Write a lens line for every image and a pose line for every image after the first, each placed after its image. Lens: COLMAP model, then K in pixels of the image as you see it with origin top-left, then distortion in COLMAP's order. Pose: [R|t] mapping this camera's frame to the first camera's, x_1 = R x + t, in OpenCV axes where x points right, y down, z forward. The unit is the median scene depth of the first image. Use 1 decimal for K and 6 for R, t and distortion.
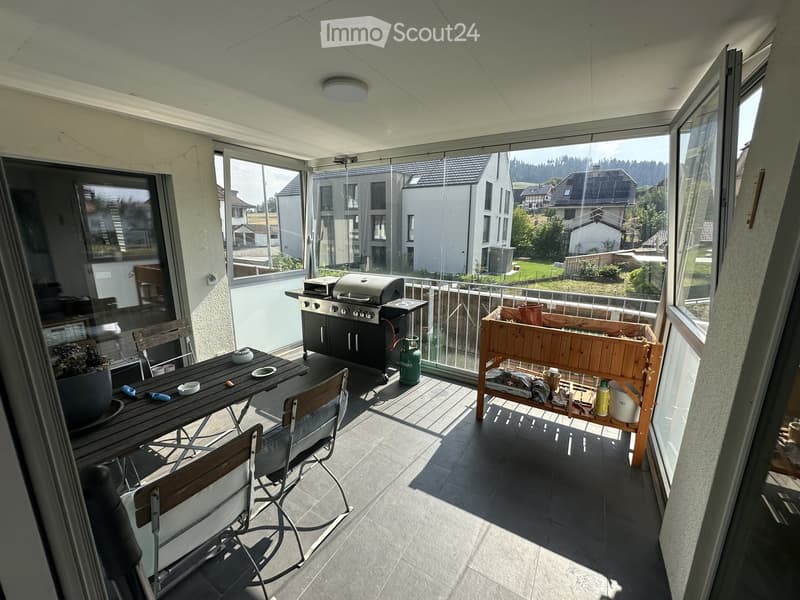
lens RADIAL K [[322.7, 0, 400.0], [0, 322.7, 300.0], [0, 0, 1]] dist [-0.000578, -0.000046]
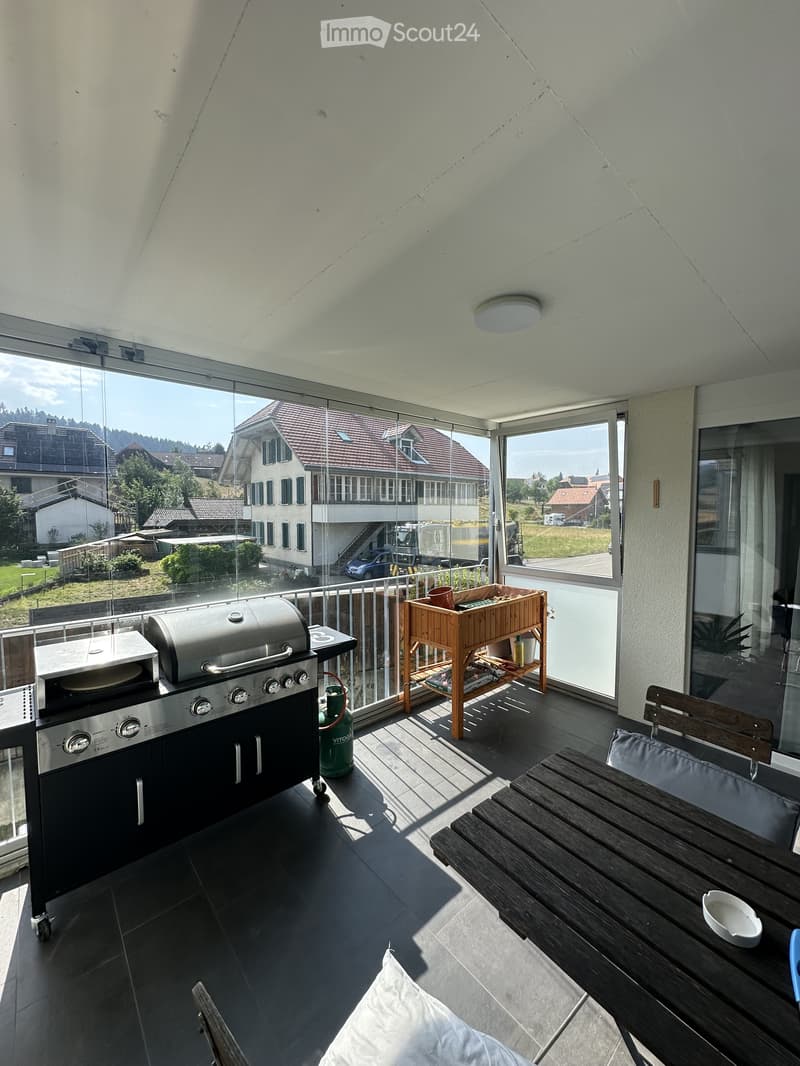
lens RADIAL K [[430.0, 0, 400.0], [0, 430.0, 533.0], [0, 0, 1]] dist [-0.000578, -0.000046]
pose [[0.305851, -0.061551, 0.950088, -0.100483], [0.209338, 0.977835, -0.004041, -0.020155], [-0.928780, 0.200125, 0.311957, 0.091473]]
